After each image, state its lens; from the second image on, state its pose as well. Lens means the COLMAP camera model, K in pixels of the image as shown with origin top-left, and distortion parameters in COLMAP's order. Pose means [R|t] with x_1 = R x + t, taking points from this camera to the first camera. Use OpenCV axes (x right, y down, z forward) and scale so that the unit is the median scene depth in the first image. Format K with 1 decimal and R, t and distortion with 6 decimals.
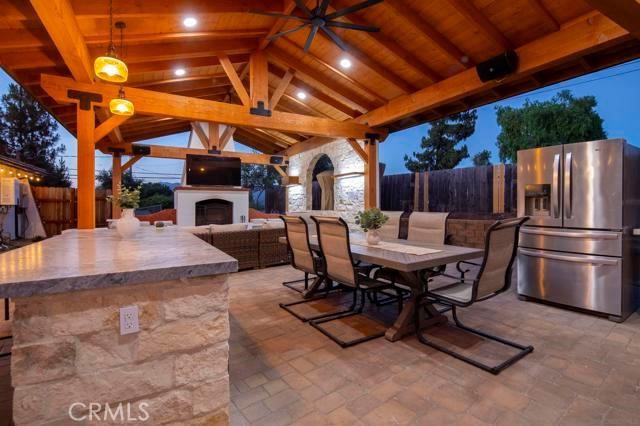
lens RADIAL K [[307.5, 0, 318.6], [0, 307.5, 209.6], [0, 0, 1]] dist [0.003862, -0.003460]
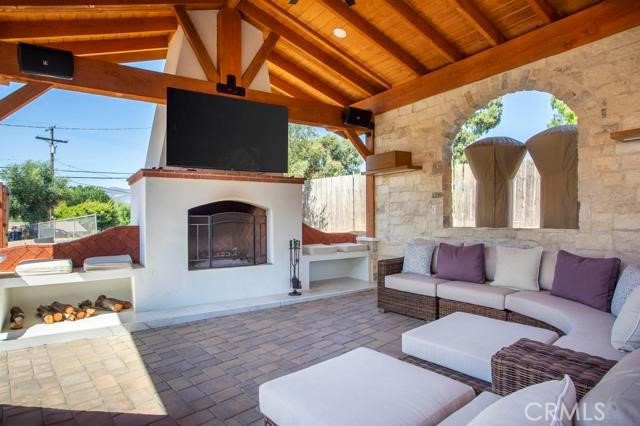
lens RADIAL K [[368.1, 0, 318.4], [0, 368.1, 216.2], [0, 0, 1]] dist [-0.035217, 0.001851]
pose [[0.996825, -0.003654, 0.079543, -0.248959], [0.004203, 0.999968, -0.006745, -0.009588], [-0.079516, 0.007058, 0.996809, 0.471130]]
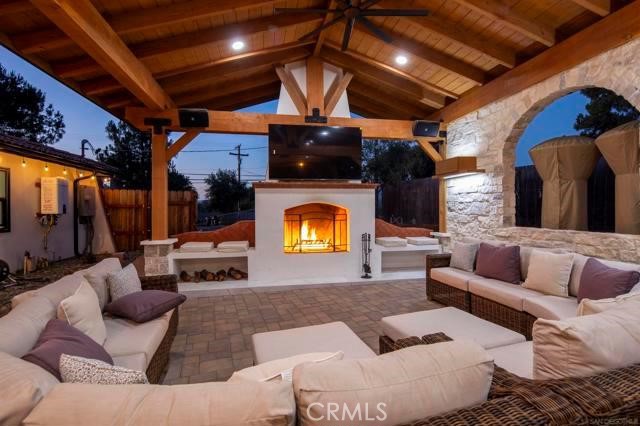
lens RADIAL K [[307.5, 0, 318.0], [0, 307.5, 210.1], [0, 0, 1]] dist [0.003862, -0.003460]
pose [[0.950347, -0.001193, -0.311190, -0.154236], [0.001477, 0.999999, 0.000677, -0.021654], [0.311189, -0.001103, 0.950347, 0.449299]]
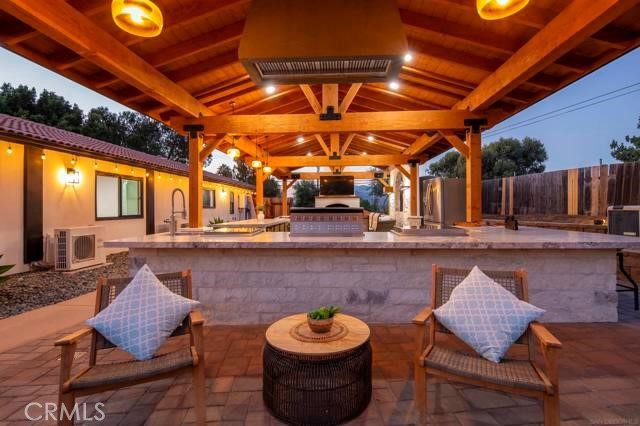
lens RADIAL K [[307.5, 0, 319.5], [0, 307.5, 210.7], [0, 0, 1]] dist [0.003862, -0.003460]
pose [[0.840472, 0.004523, -0.541836, 0.401579], [-0.002693, 0.999988, 0.004170, -0.005692], [0.541848, -0.002046, 0.840474, -0.323575]]
